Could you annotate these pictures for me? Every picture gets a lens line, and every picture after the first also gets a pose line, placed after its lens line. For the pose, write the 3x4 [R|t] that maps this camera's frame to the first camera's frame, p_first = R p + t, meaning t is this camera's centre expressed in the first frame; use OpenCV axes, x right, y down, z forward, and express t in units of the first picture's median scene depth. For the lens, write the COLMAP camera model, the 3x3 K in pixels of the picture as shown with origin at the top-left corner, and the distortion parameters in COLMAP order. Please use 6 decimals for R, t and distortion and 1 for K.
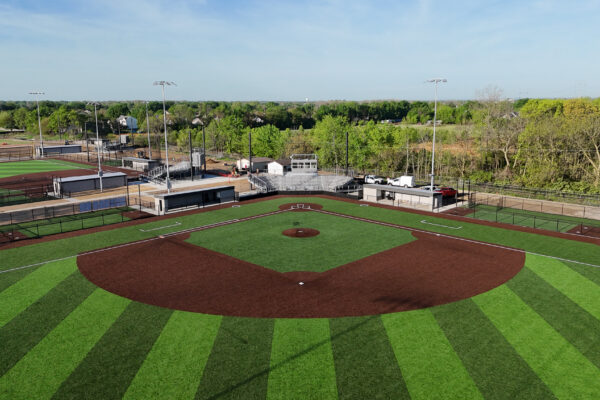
lens RADIAL K [[487.1, 0, 300.0], [0, 487.1, 200.0], [0, 0, 1]] dist [0.054976, -0.065307]
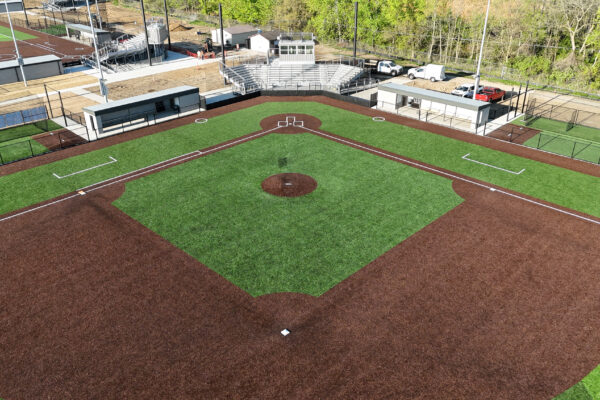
lens RADIAL K [[487.1, 0, 300.0], [0, 487.1, 200.0], [0, 0, 1]] dist [0.054976, -0.065307]
pose [[0.999975, -0.001397, 0.006991, 0.008868], [-0.000758, 0.954221, 0.299102, -0.083272], [-0.007089, -0.299099, 0.954196, 0.250941]]
